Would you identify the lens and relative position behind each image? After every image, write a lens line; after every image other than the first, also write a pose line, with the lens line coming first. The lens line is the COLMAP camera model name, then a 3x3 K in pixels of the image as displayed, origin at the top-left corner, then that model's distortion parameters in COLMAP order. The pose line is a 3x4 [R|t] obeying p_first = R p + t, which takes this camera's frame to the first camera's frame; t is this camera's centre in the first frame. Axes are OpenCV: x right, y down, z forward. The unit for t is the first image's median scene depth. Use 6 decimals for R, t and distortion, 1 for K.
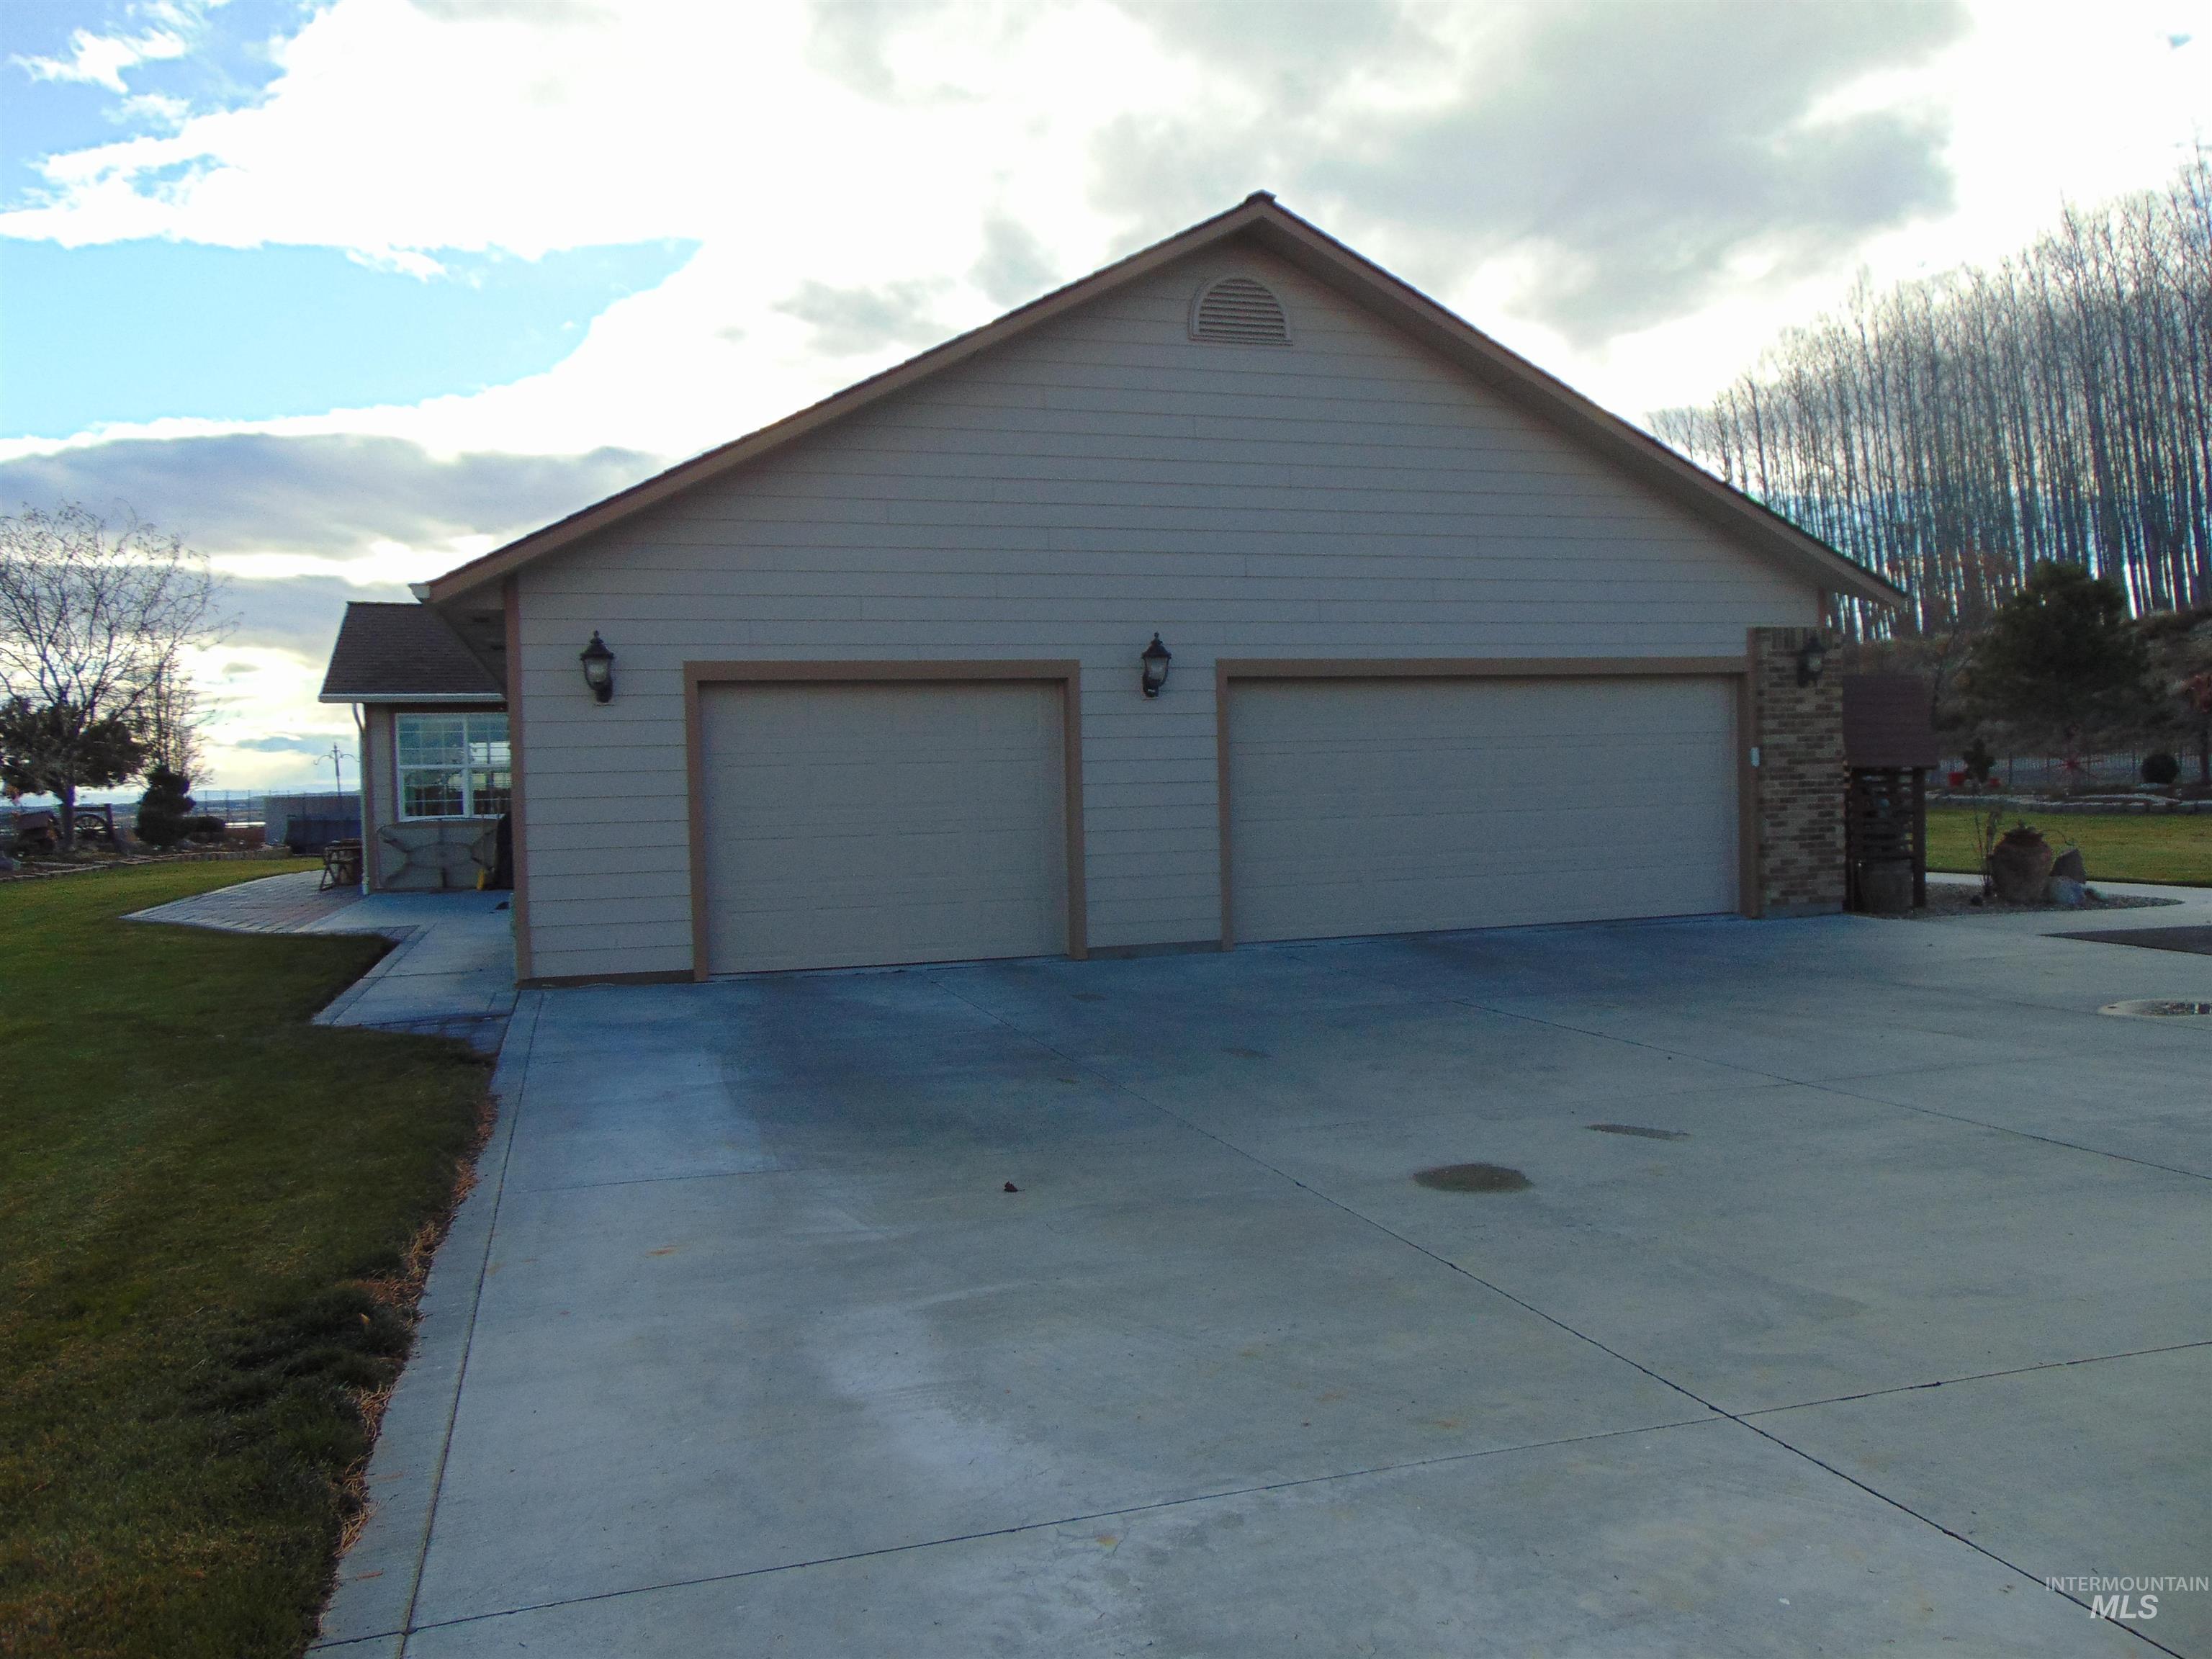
lens RADIAL K [[1670.8, 0, 1100.6], [0, 1670.8, 822.0], [0, 0, 1]] dist [-0.008372, 0.051262]
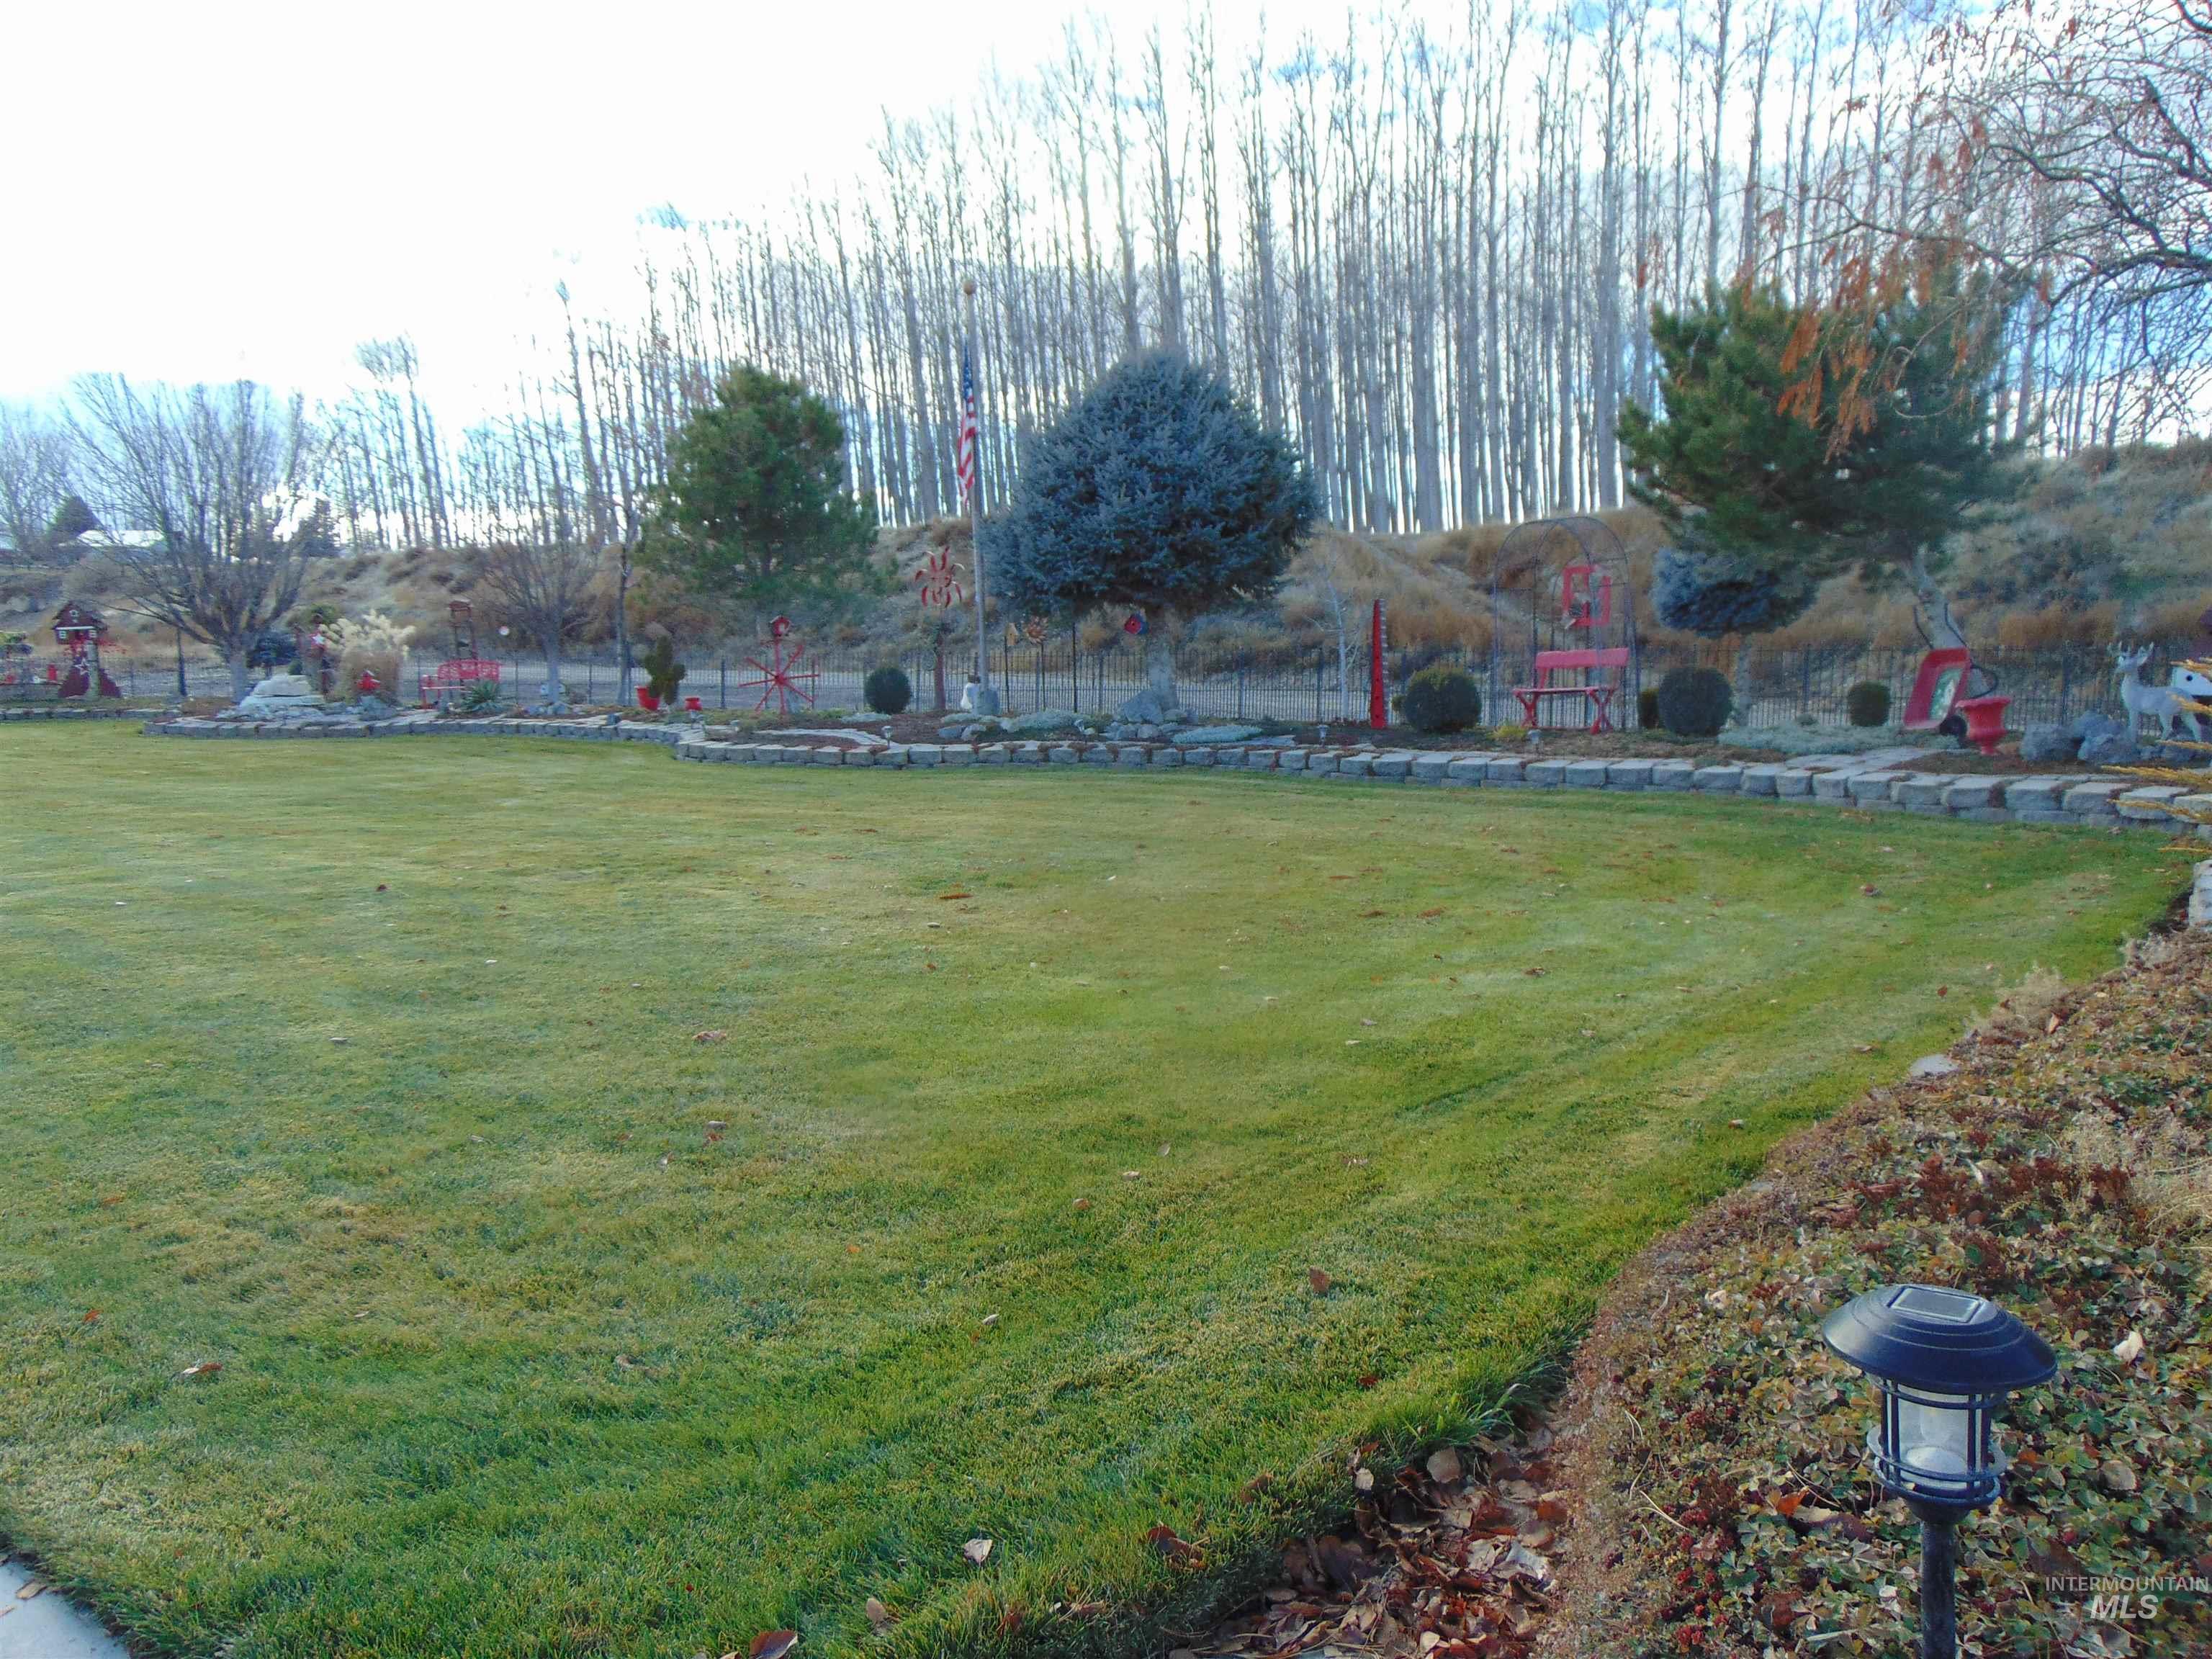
lens RADIAL K [[1670.8, 0, 1104.1], [0, 1670.8, 833.5], [0, 0, 1]] dist [-0.008372, 0.051262]
pose [[0.805566, -0.026424, 0.591917, 0.291222], [-0.011034, 0.998163, 0.059576, -0.014786], [-0.592404, -0.054523, 0.803794, 0.391741]]
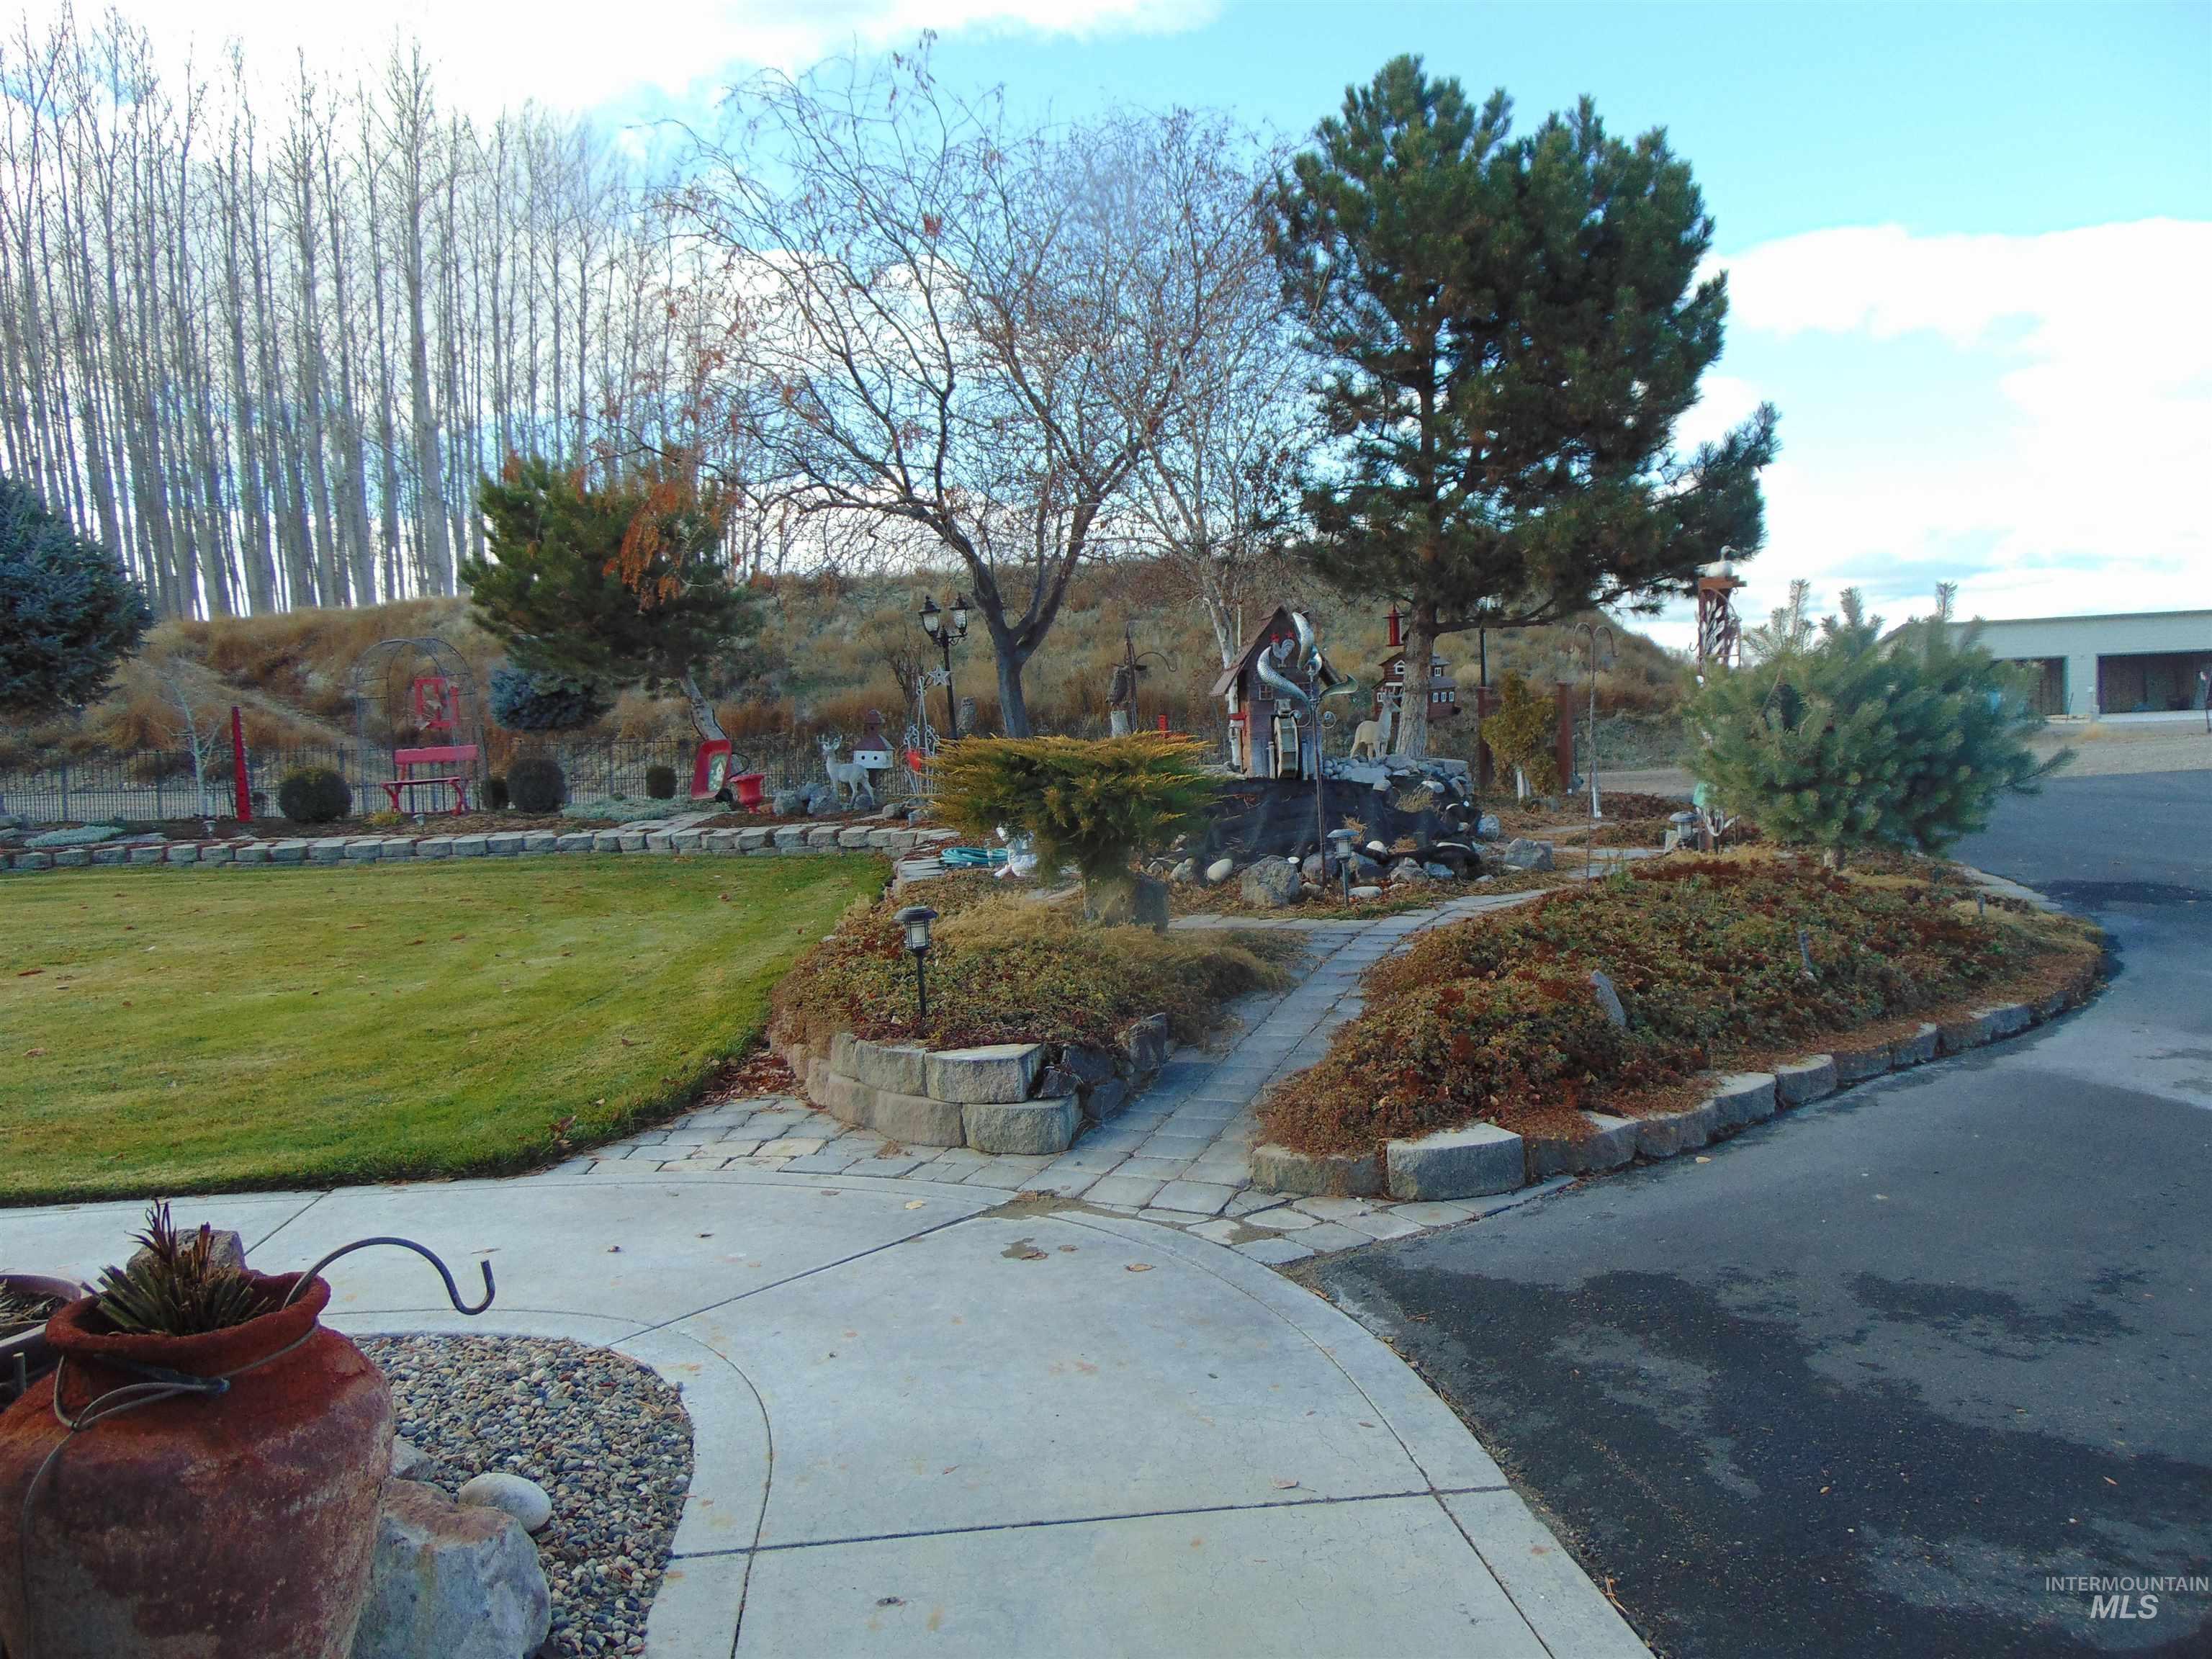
lens RADIAL K [[1670.8, 0, 1097.7], [0, 1670.8, 820.4], [0, 0, 1]] dist [-0.008372, 0.051262]
pose [[0.203771, -0.024032, 0.978724, 0.169712], [0.046631, 0.998802, 0.014816, -0.012899], [-0.977907, 0.042619, 0.204647, 0.358025]]
